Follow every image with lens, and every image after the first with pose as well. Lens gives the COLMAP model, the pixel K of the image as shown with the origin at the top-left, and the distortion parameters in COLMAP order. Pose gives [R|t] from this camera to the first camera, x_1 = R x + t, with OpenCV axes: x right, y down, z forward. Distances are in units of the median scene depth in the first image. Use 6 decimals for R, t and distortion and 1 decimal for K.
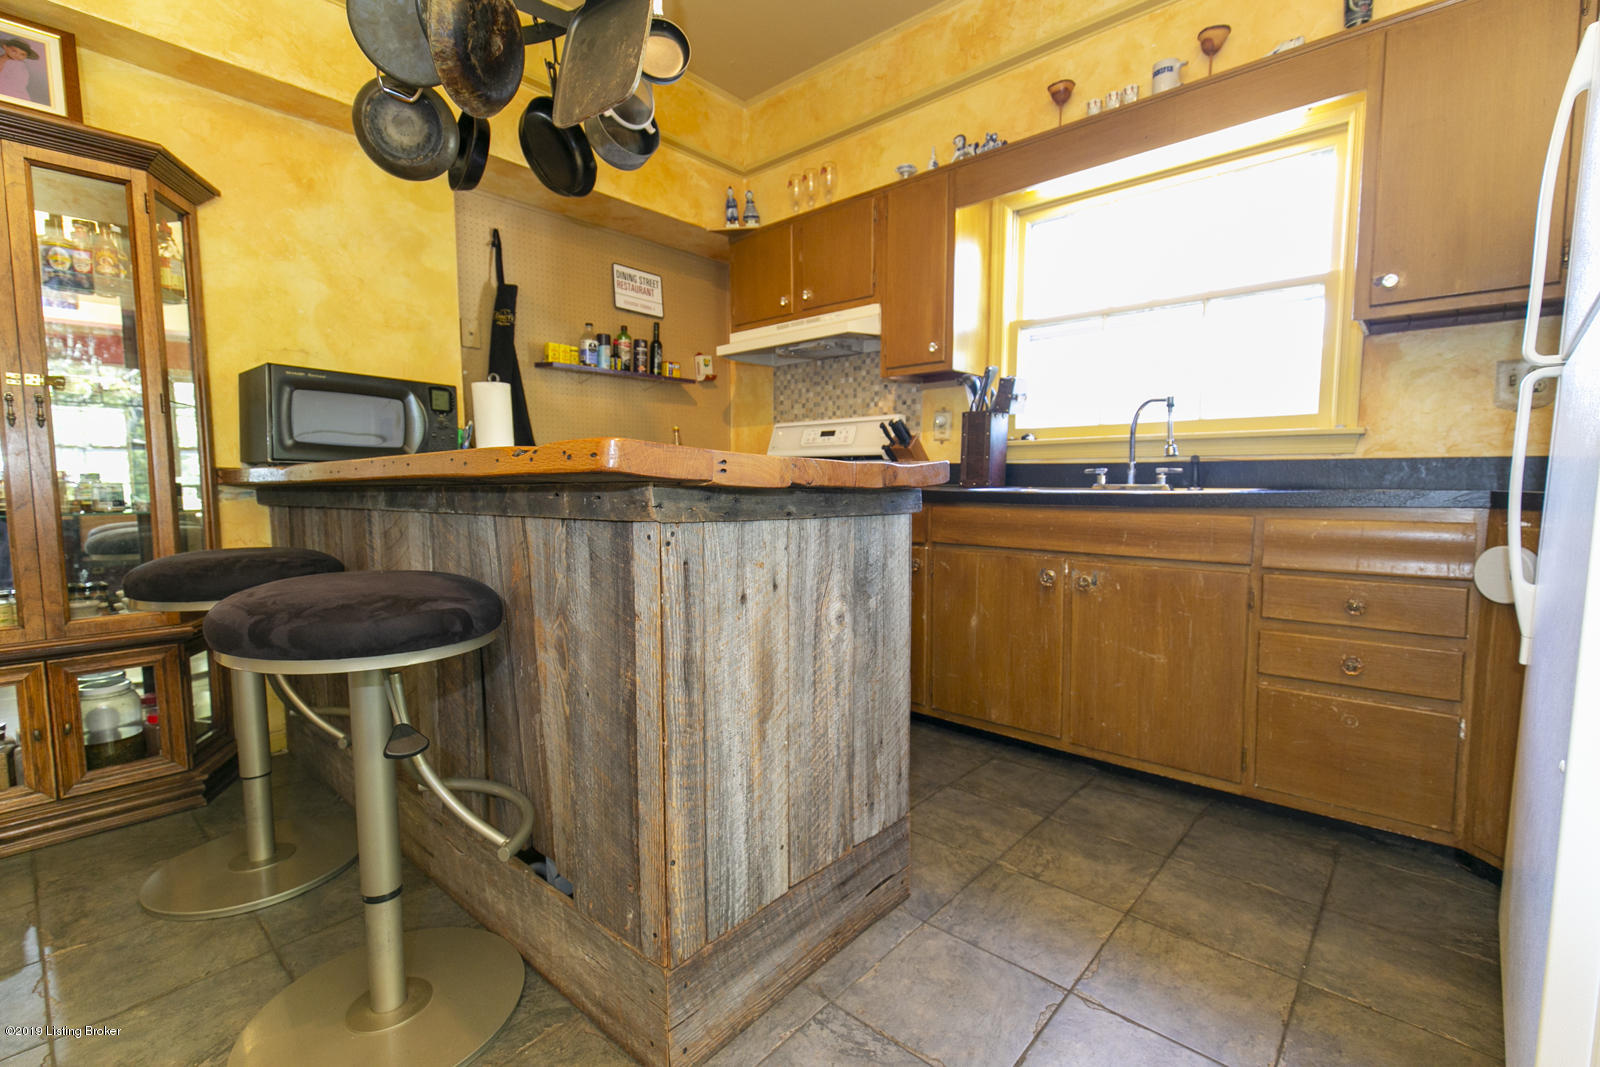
lens RADIAL K [[704.4, 0, 800.0], [0, 704.4, 533.5], [0, 0, 1]] dist [0.001073, -0.000025]
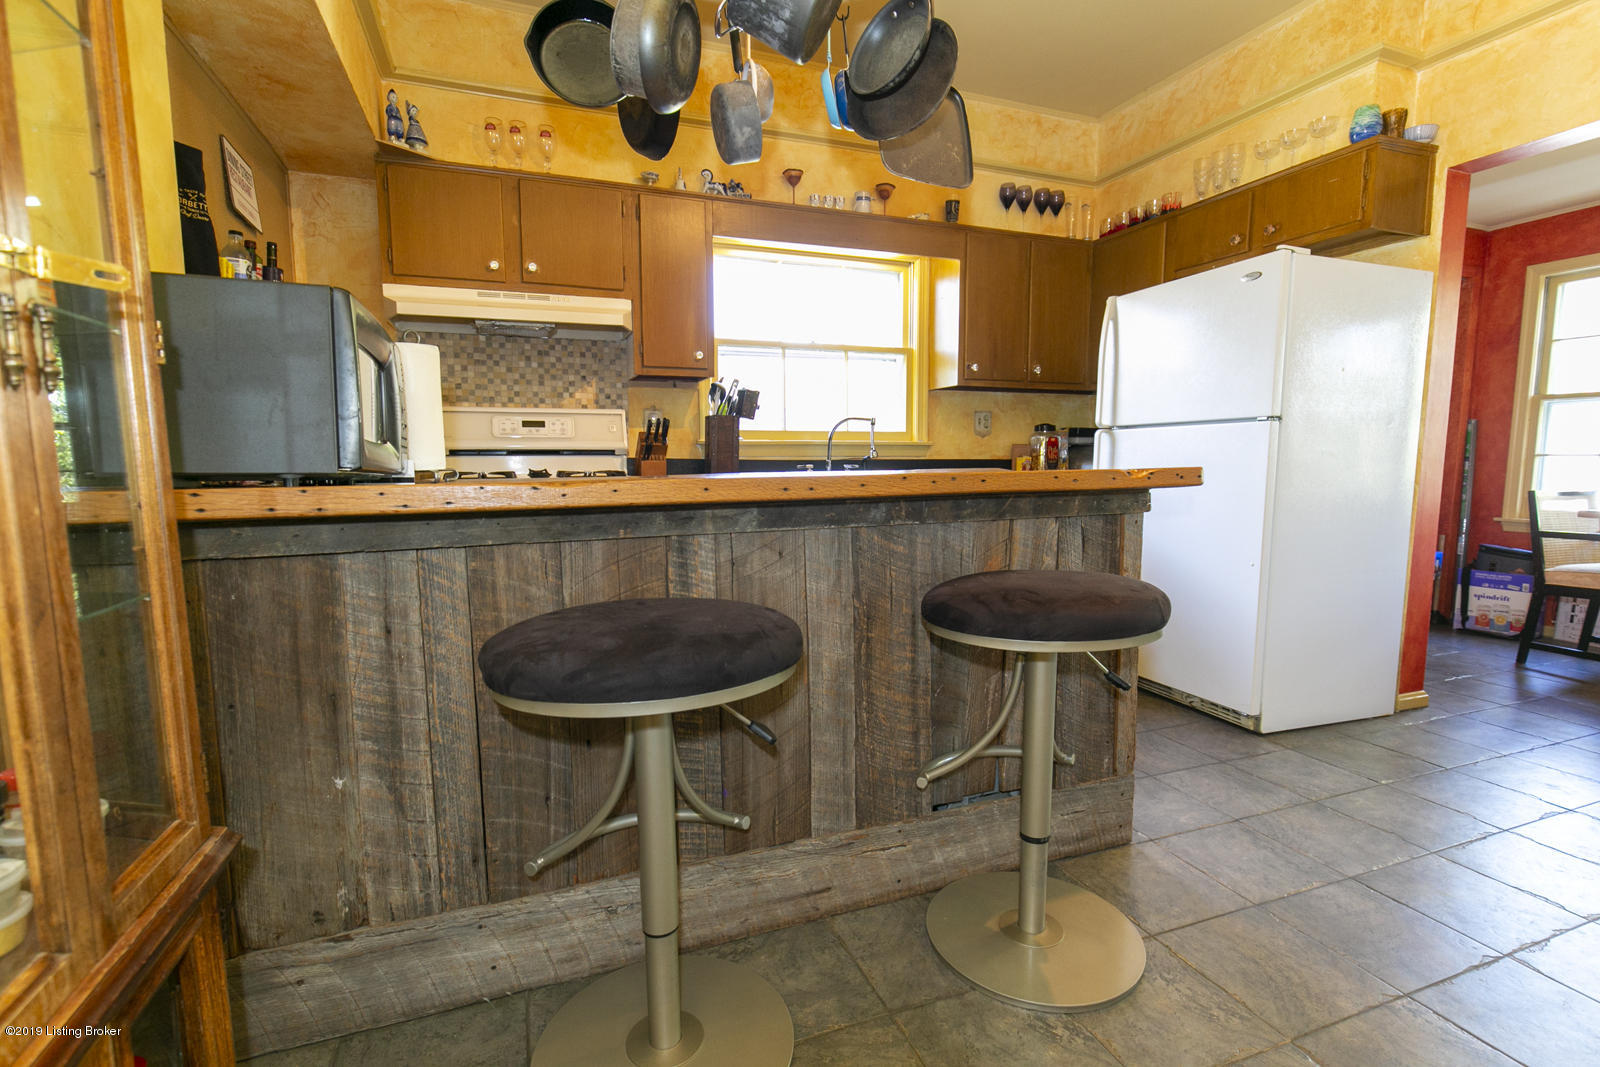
lens RADIAL K [[739.6, 0, 800.0], [0, 739.6, 533.5], [0, 0, 1]] dist [-0.024985, -0.000197]
pose [[0.457675, -0.091292, 0.884420, -0.645033], [0.070938, 0.995293, 0.066027, -0.041798], [-0.886285, 0.032520, 0.461997, 0.276052]]
